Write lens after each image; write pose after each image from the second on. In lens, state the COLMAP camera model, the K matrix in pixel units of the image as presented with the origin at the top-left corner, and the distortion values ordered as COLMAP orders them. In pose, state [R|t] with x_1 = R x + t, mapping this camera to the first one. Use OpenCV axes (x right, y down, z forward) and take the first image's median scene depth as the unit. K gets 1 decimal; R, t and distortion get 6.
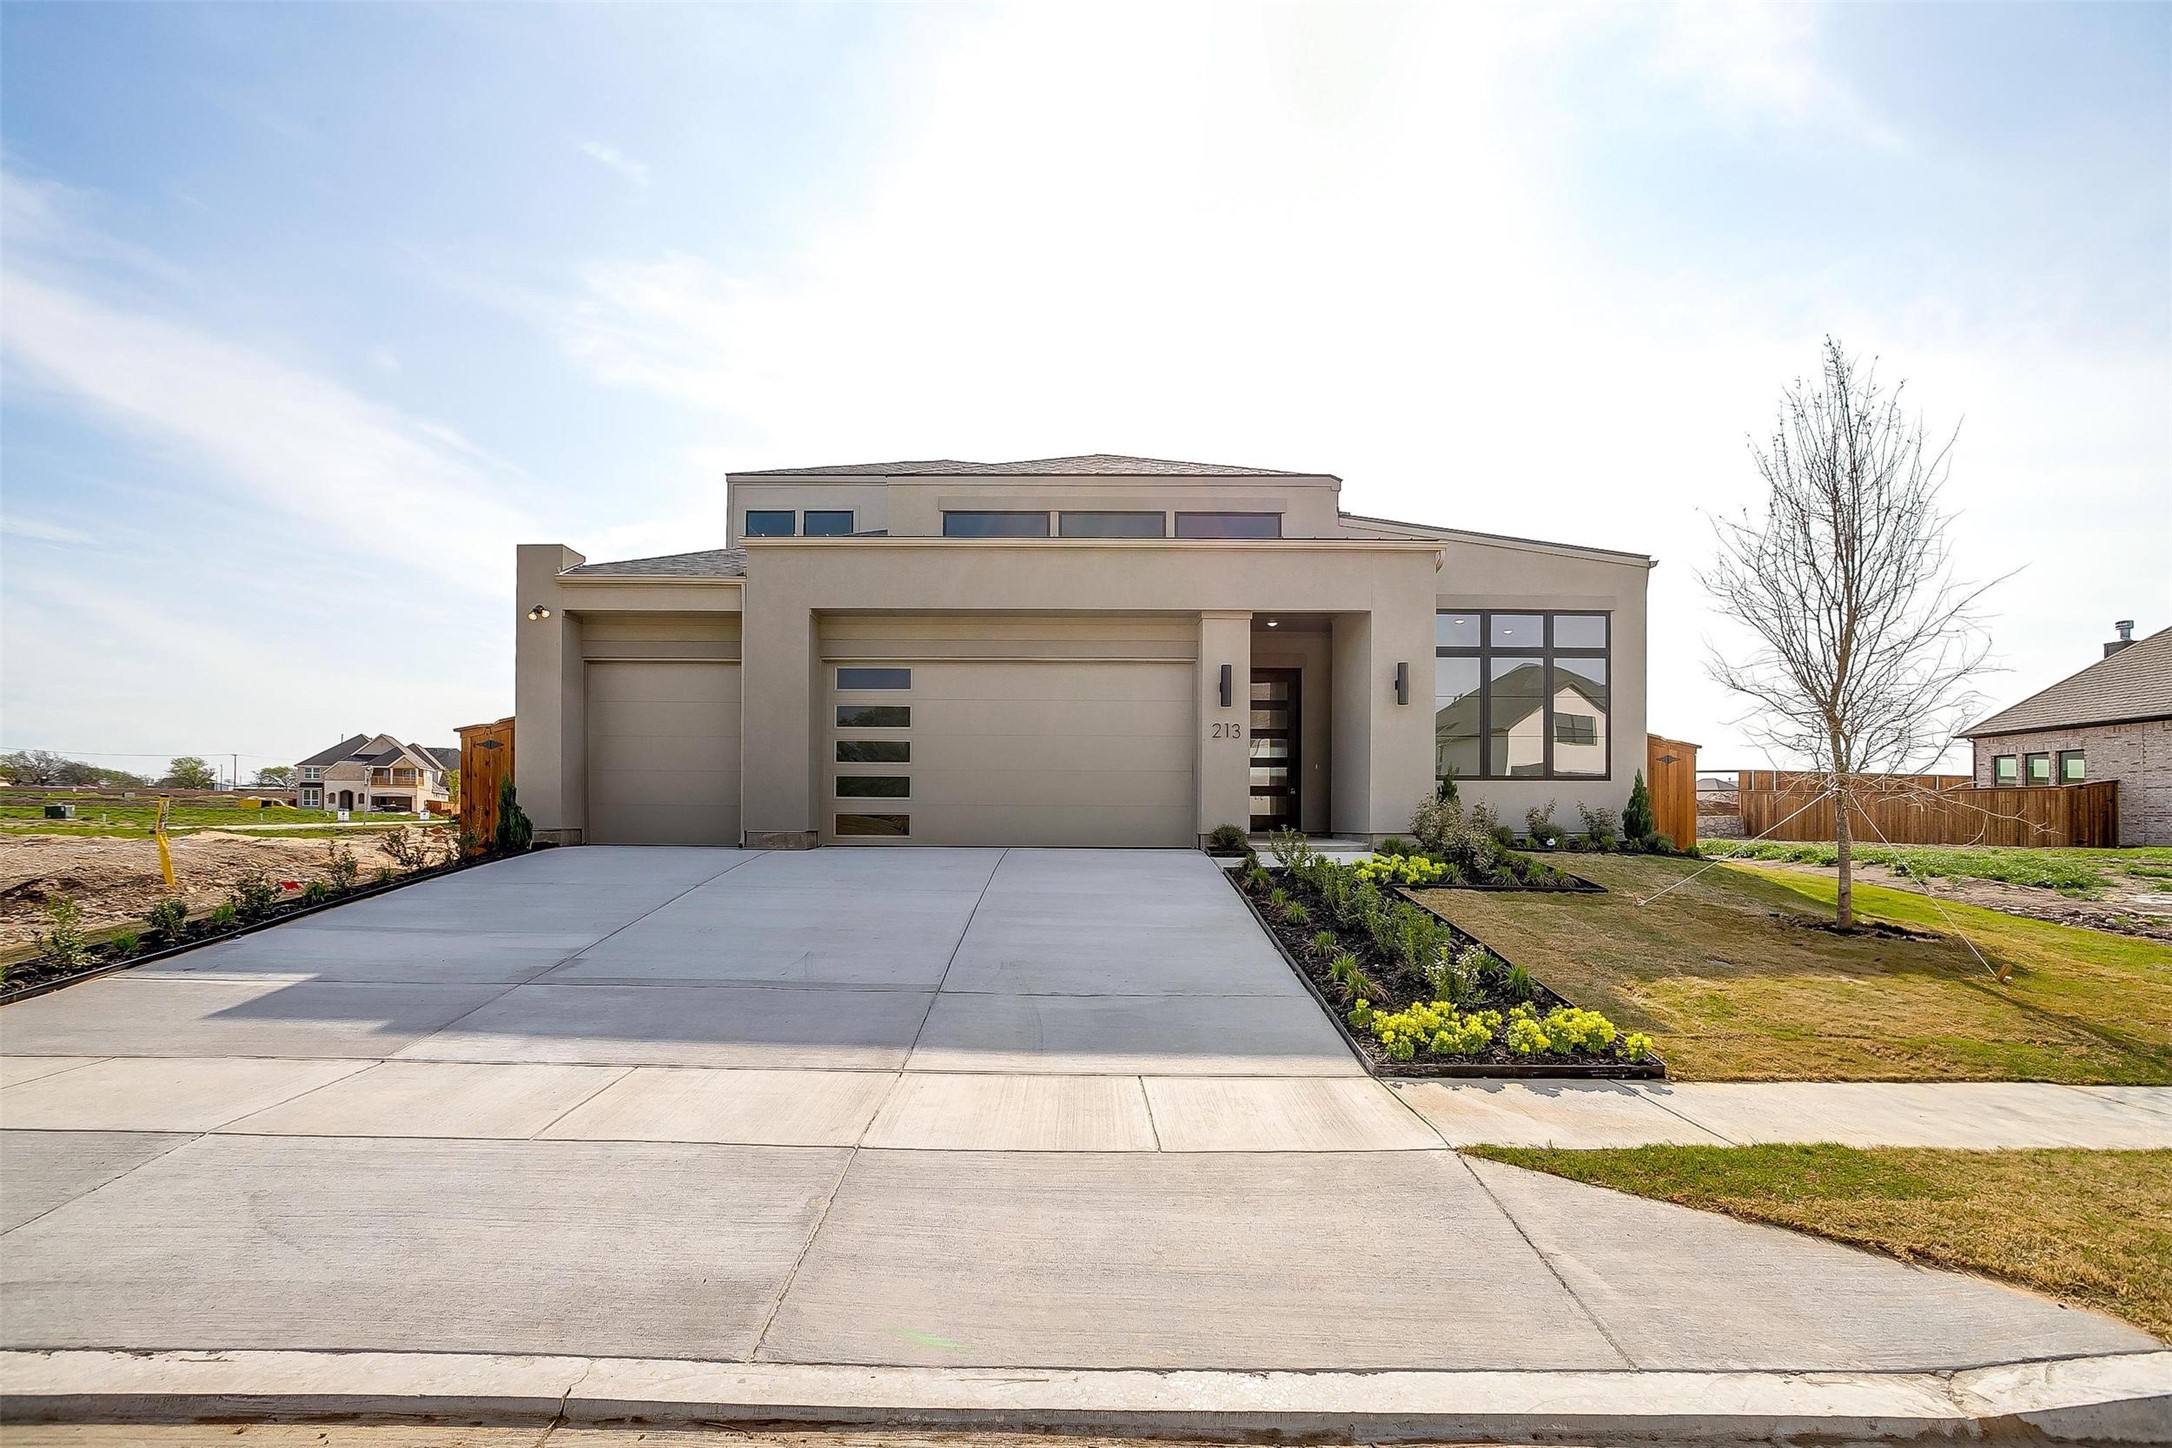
lens RADIAL K [[1056.5, 0, 1087.6], [0, 1056.5, 727.4], [0, 0, 1]] dist [-0.017703, 0.003285]
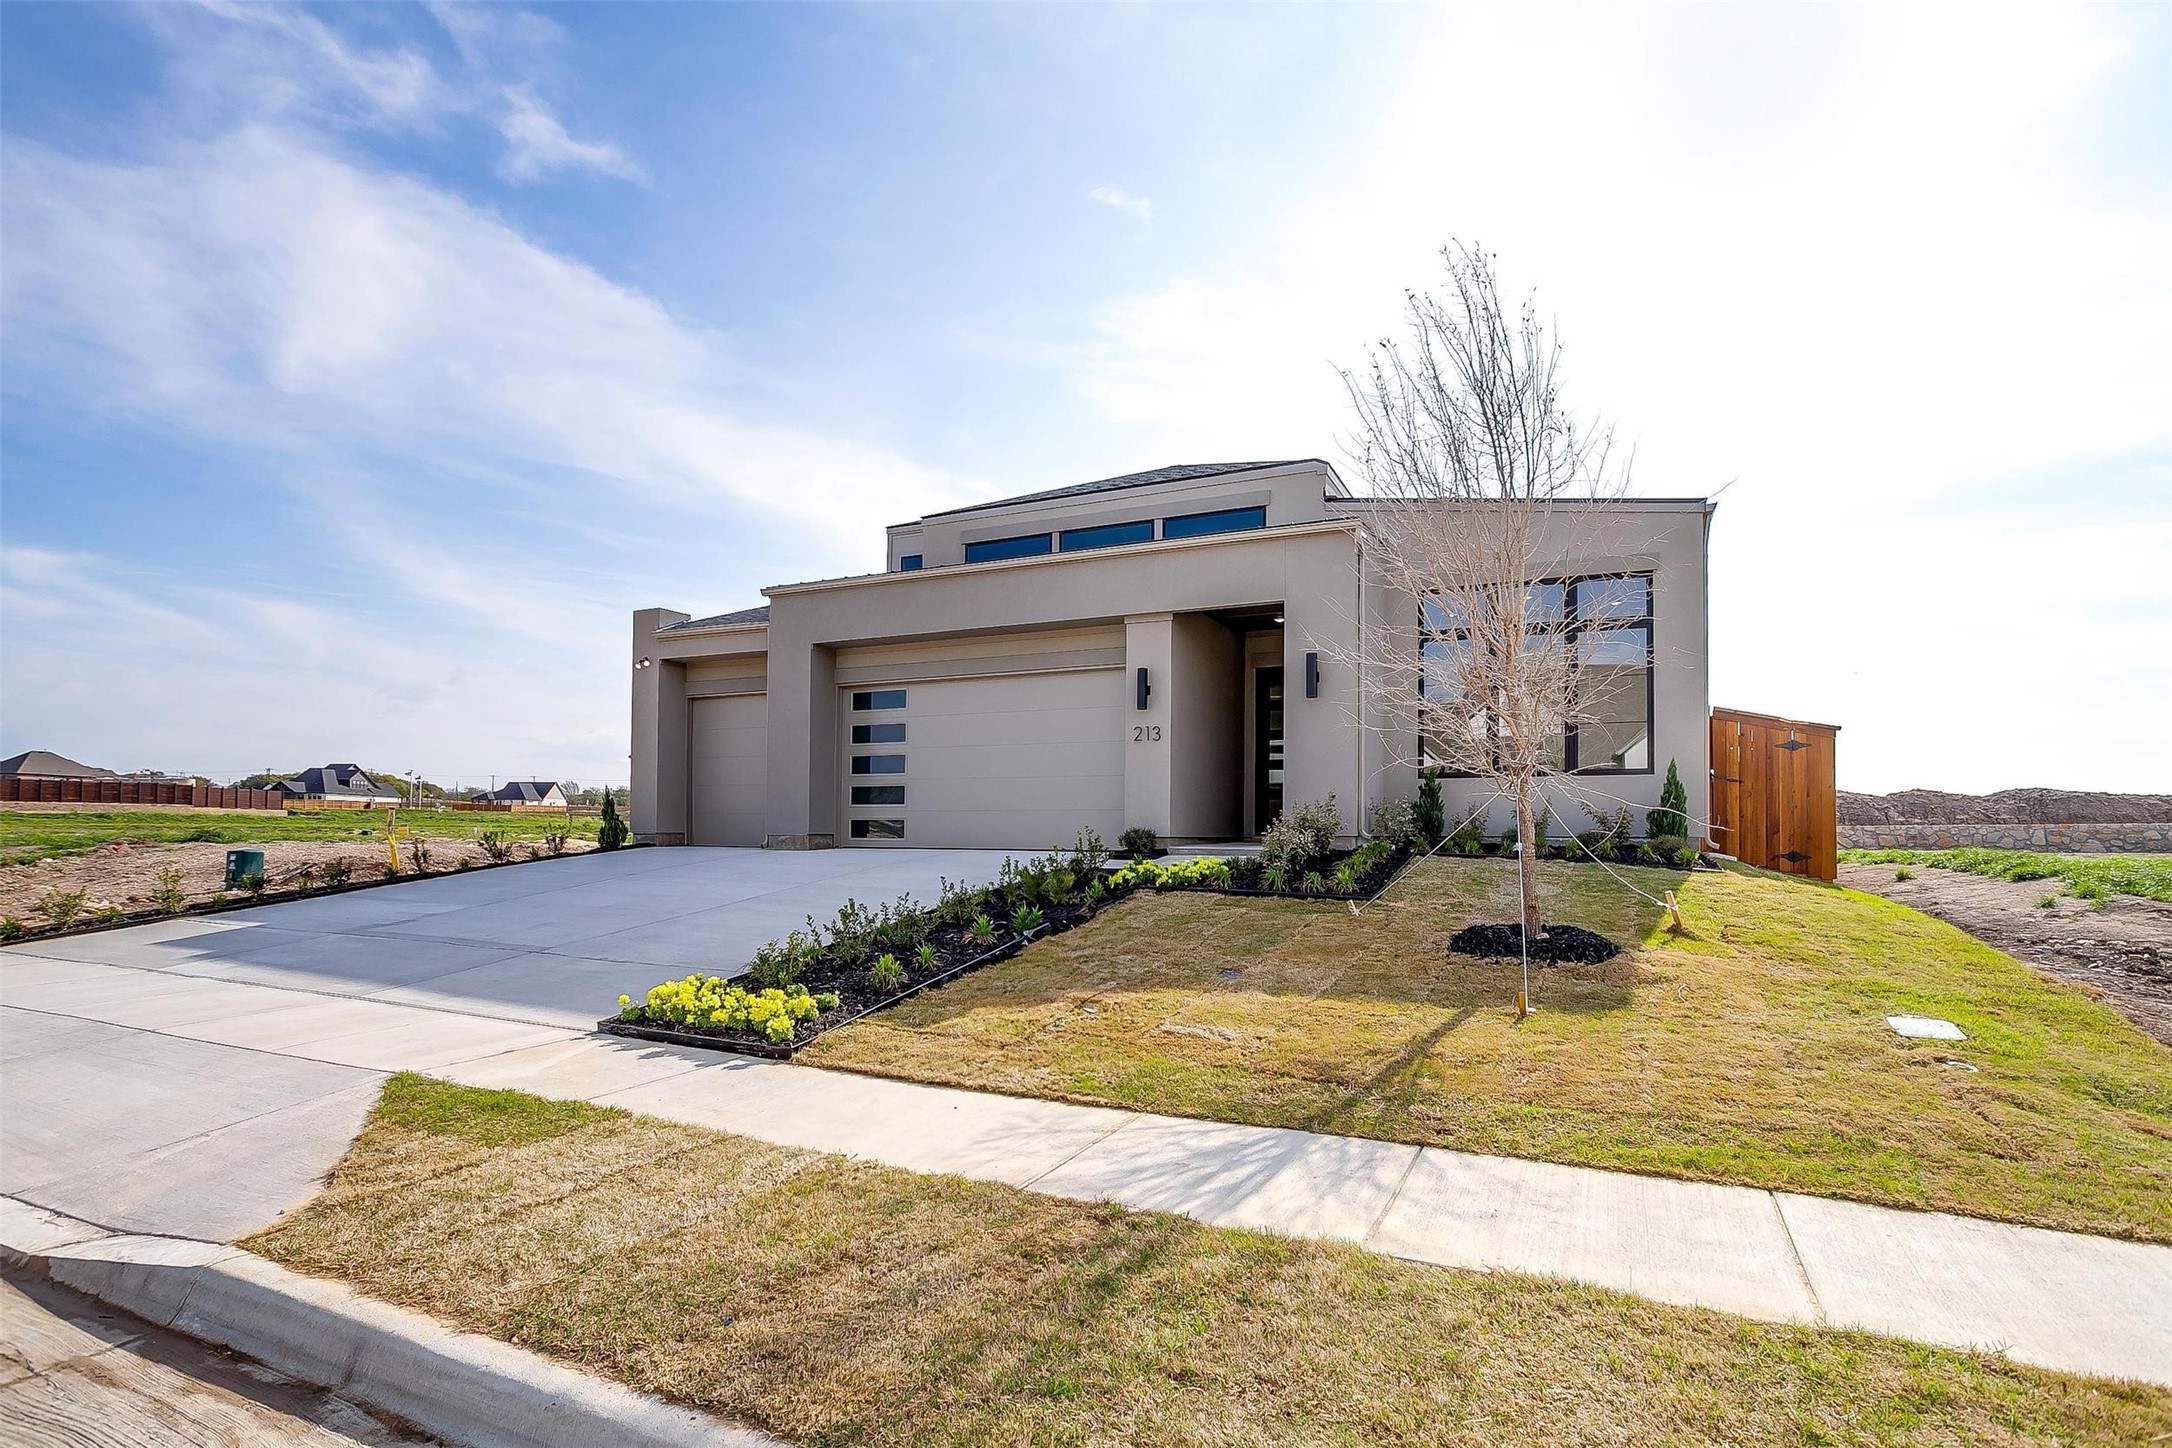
lens RADIAL K [[1056.5, 0, 1094.8], [0, 1056.5, 718.7], [0, 0, 1]] dist [-0.017703, 0.003285]
pose [[0.907204, -0.045685, -0.418204, 0.487455], [0.036901, 0.998896, -0.029073, 0.015844], [0.419070, 0.010943, 0.907888, 0.069369]]
